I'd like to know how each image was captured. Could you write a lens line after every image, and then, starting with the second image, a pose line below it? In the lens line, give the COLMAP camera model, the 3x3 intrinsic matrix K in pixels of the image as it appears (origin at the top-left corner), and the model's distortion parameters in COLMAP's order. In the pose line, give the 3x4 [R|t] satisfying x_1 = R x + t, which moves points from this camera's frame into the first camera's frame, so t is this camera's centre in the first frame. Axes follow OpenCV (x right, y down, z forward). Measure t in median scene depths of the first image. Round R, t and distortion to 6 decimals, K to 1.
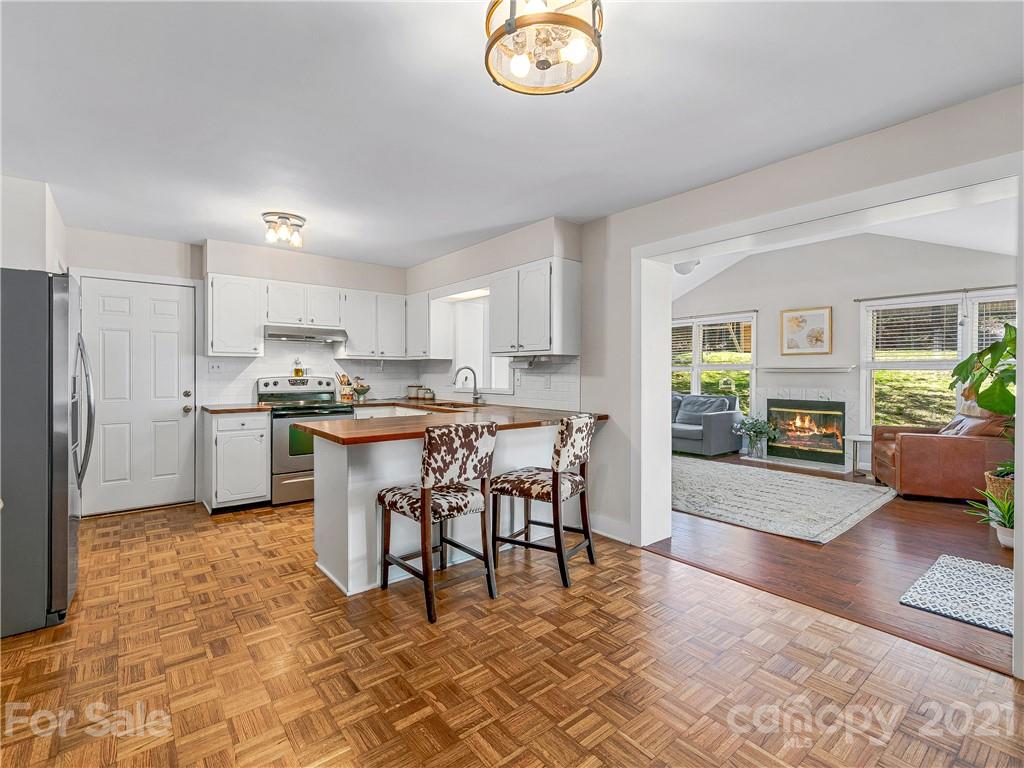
lens RADIAL K [[476.8, 0, 510.2], [0, 476.8, 375.1], [0, 0, 1]] dist [0.000490, -0.000850]
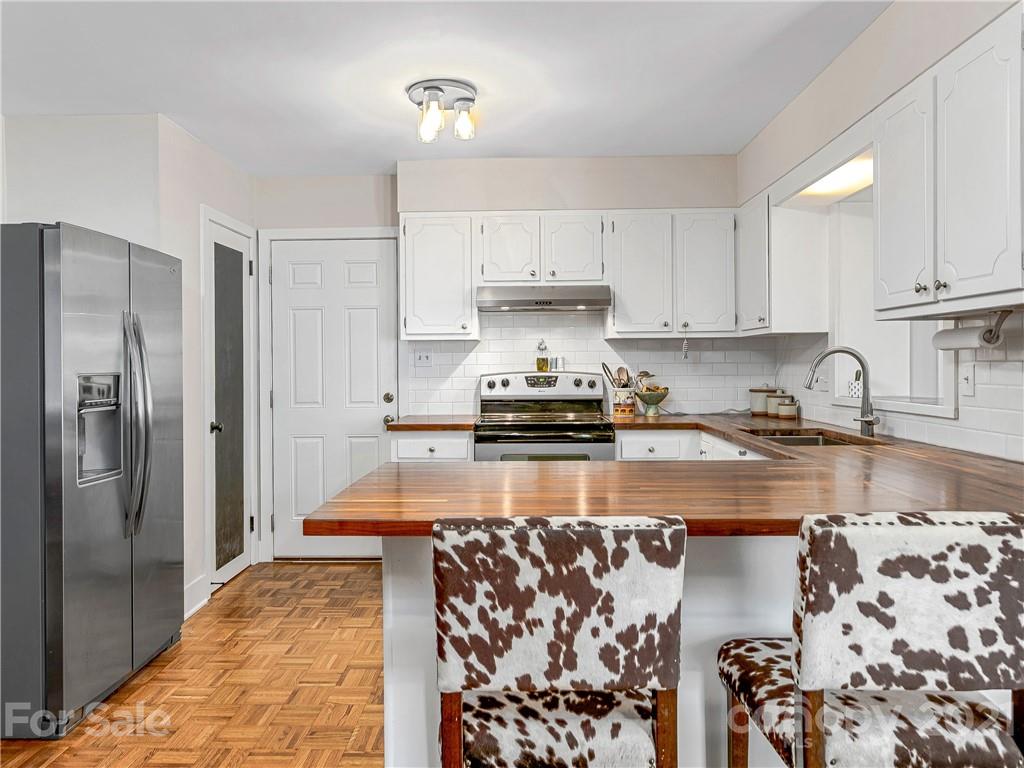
lens RADIAL K [[722.6, 0, 502.4], [0, 722.6, 363.0], [0, 0, 1]] dist [0.005326, 0.002159]
pose [[0.754492, -0.009642, -0.656238, 0.198842], [0.006500, 0.999953, -0.007219, -0.002572], [0.656277, 0.001181, 0.754519, 0.581569]]
